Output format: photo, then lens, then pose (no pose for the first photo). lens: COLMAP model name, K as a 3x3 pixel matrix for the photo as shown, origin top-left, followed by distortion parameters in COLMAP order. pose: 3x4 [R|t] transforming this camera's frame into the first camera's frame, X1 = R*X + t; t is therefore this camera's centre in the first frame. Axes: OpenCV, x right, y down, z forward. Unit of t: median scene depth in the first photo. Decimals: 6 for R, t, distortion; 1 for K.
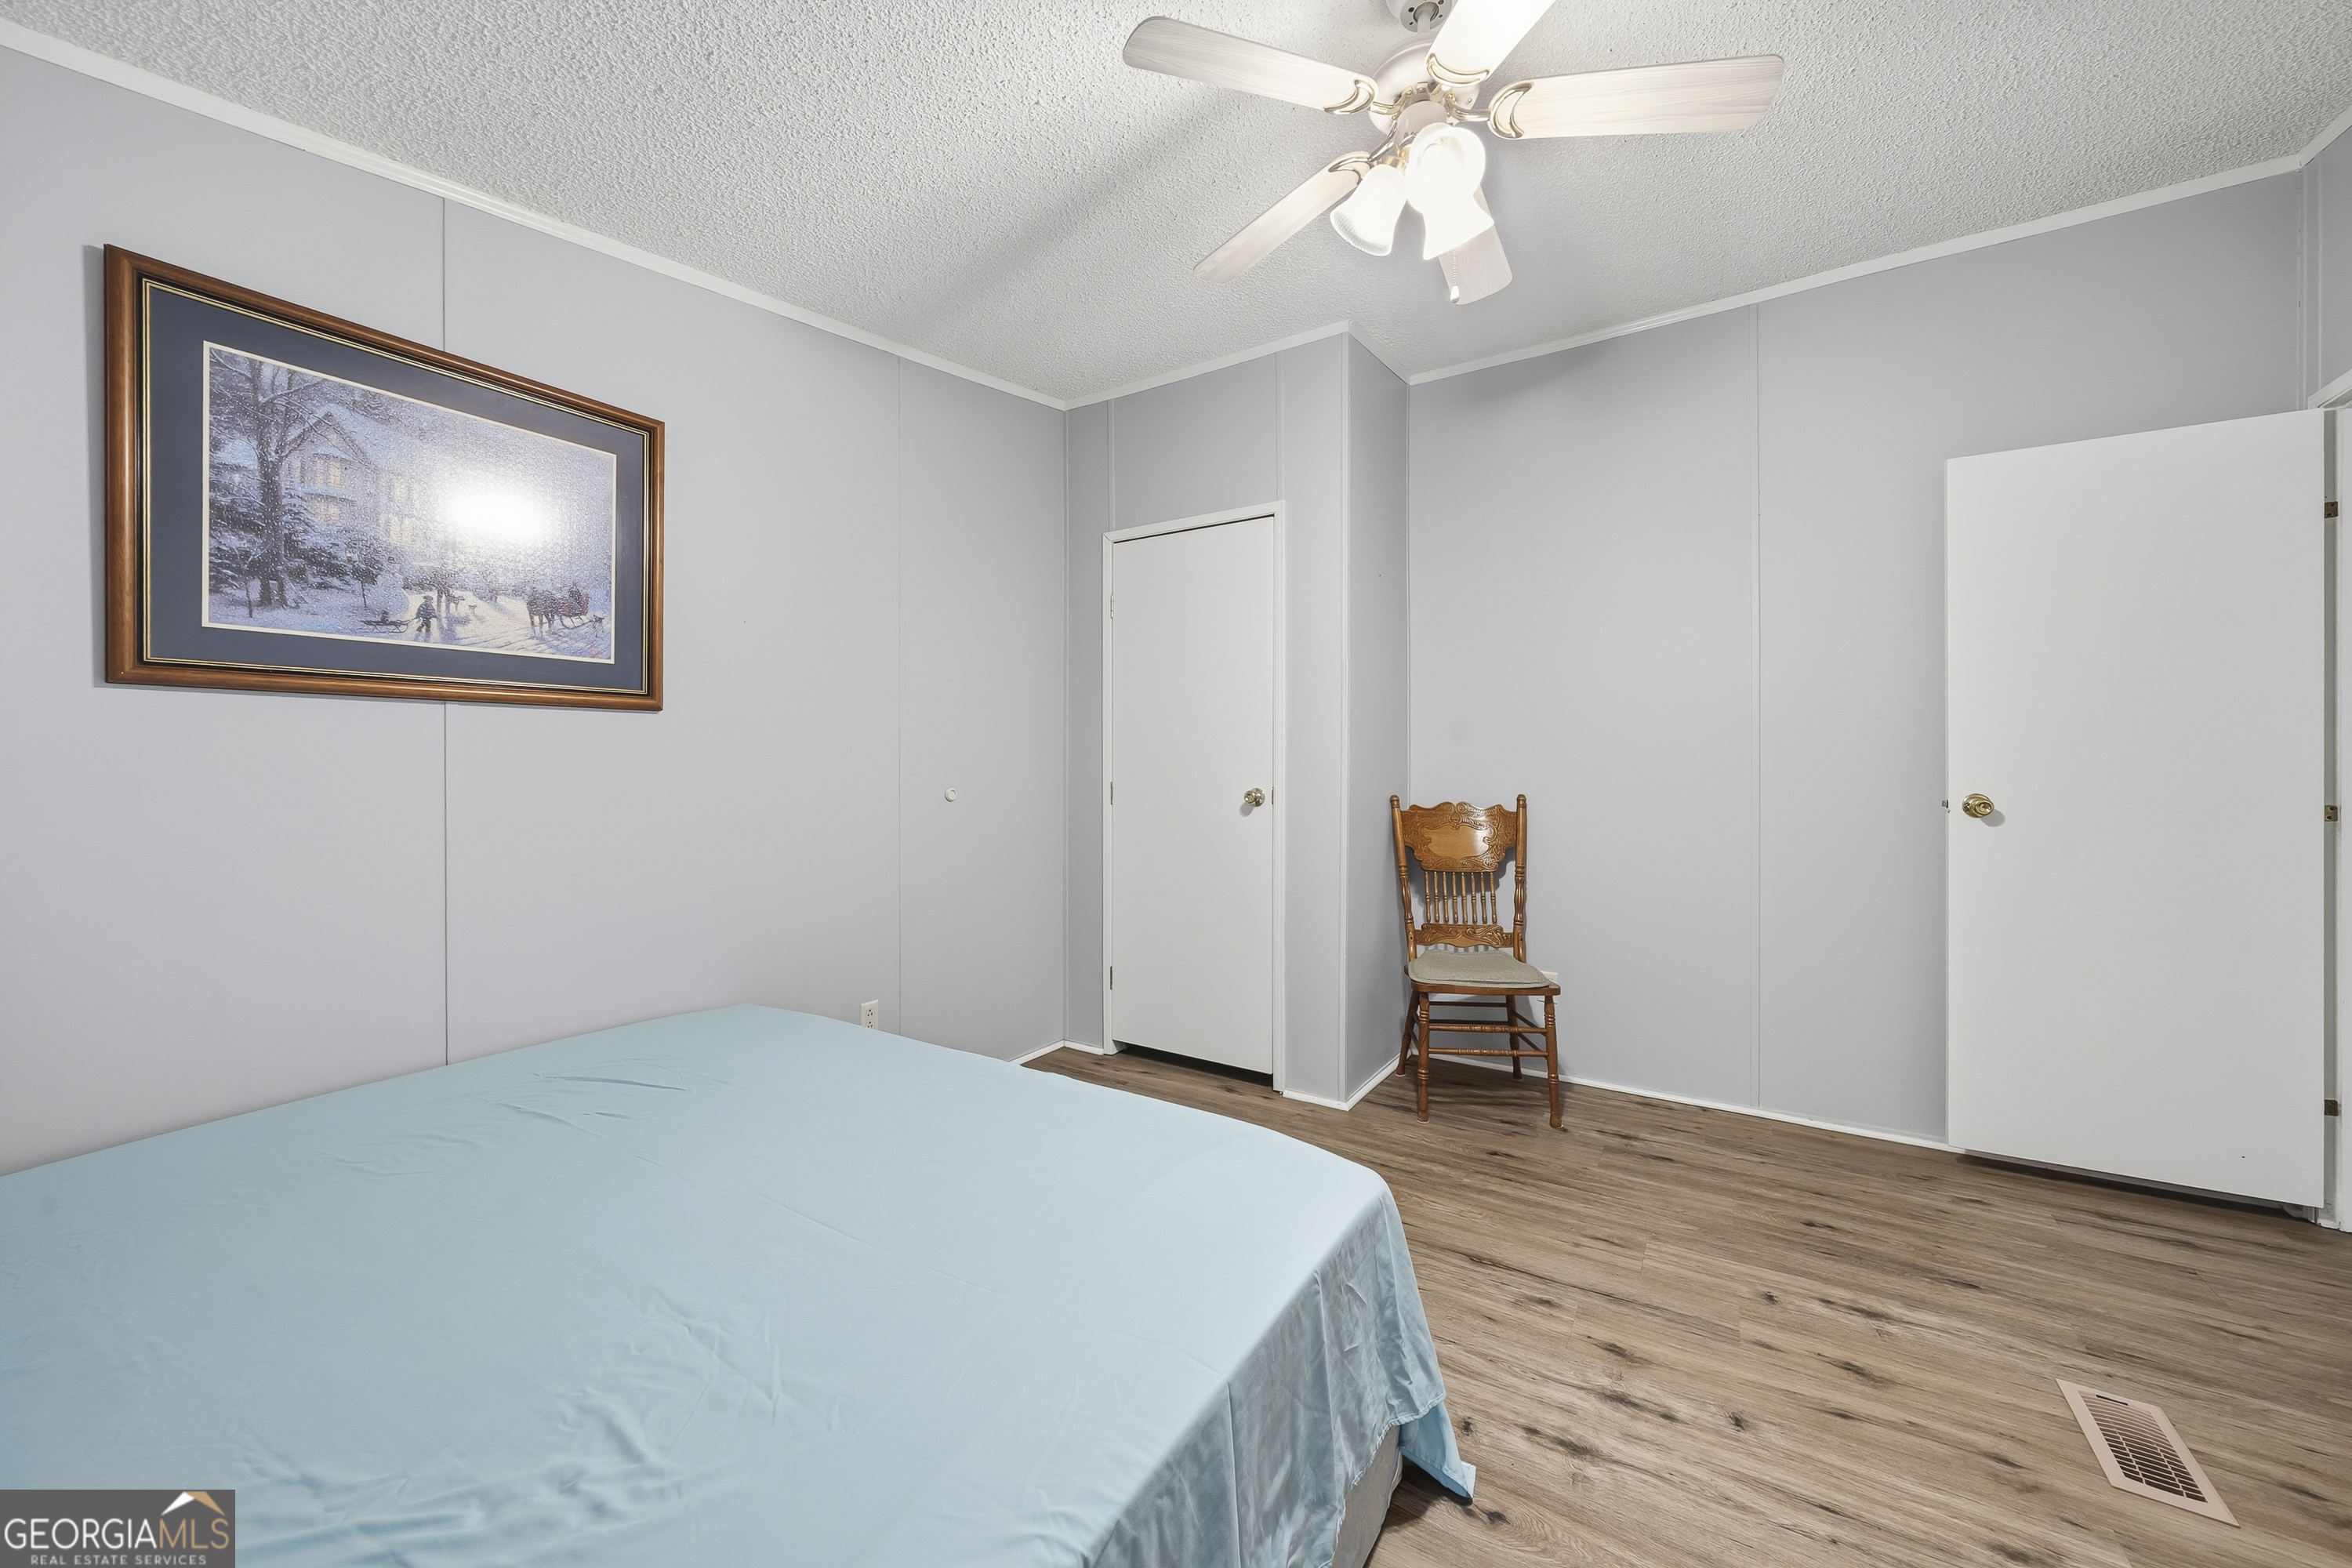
lens RADIAL K [[839.2, 0, 1184.6], [0, 839.2, 777.0], [0, 0, 1]] dist [-0.001770, -0.000351]
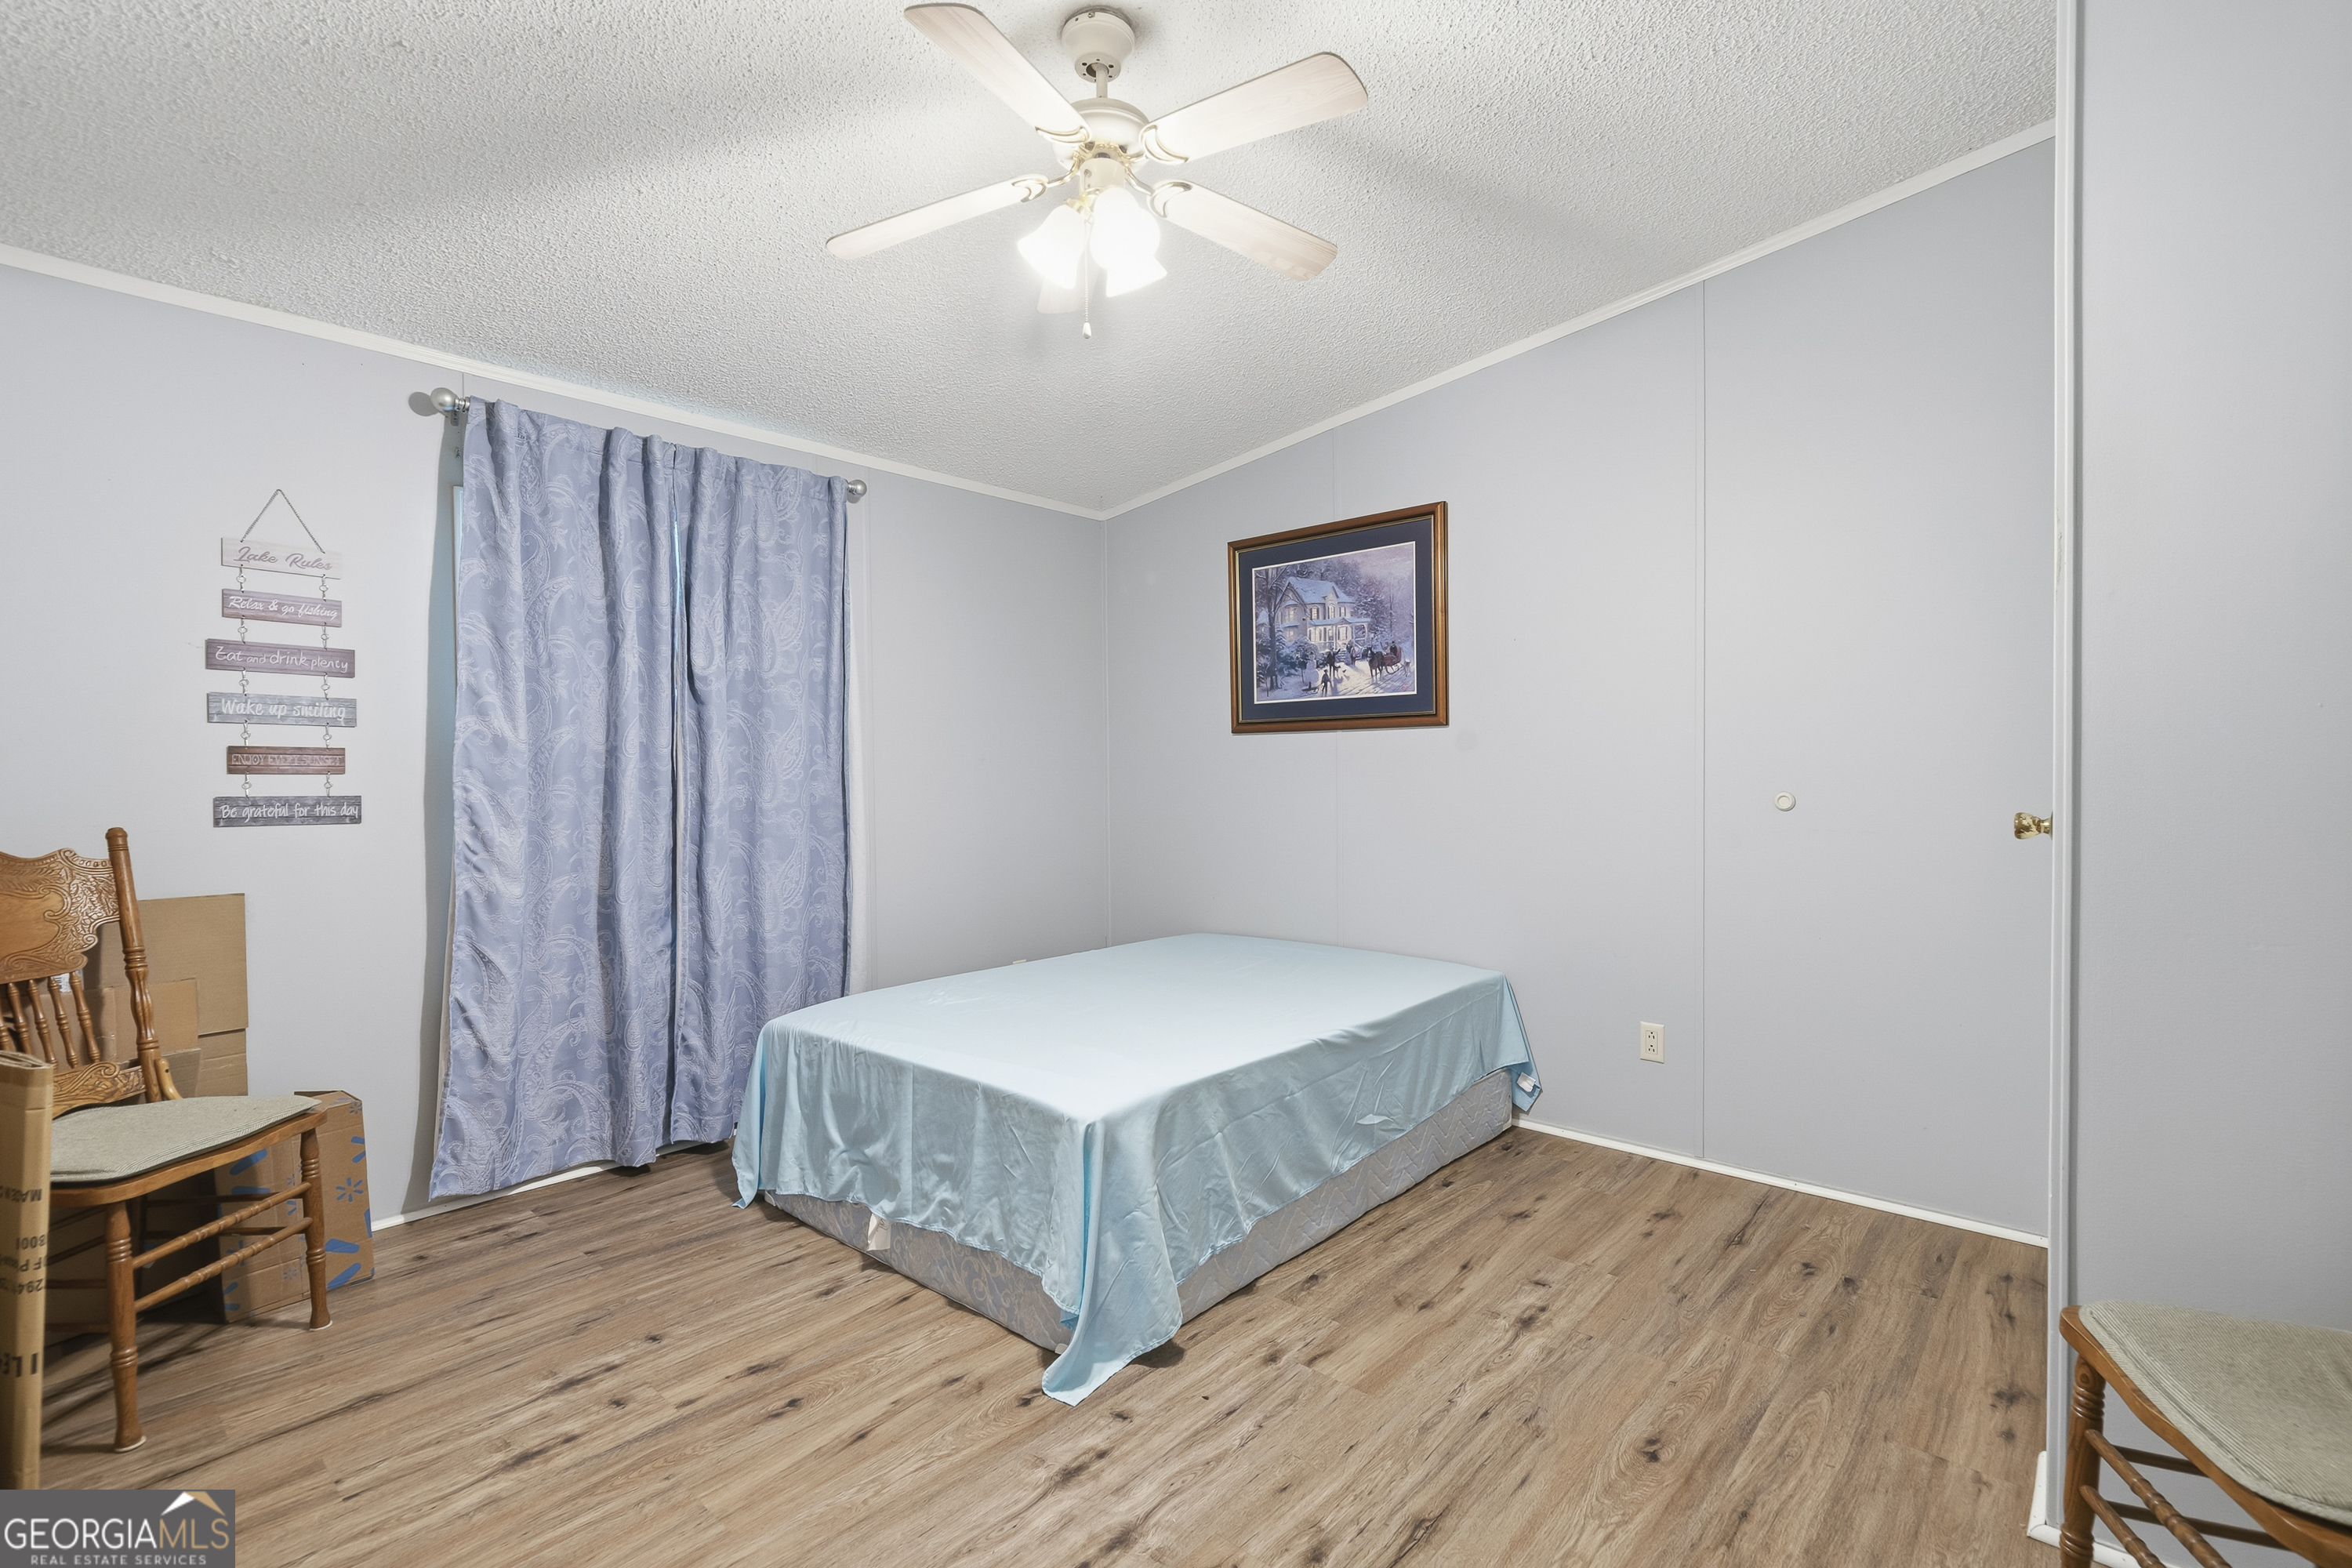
lens RADIAL K [[1071.1, 0, 1179.5], [0, 1071.1, 778.1], [0, 0, 1]] dist [-0.003782, -0.000182]
pose [[-0.138139, 0.006979, -0.990388, 1.351664], [-0.002566, 0.999969, 0.007404, -0.010716], [0.990410, 0.003564, -0.138117, 1.047165]]
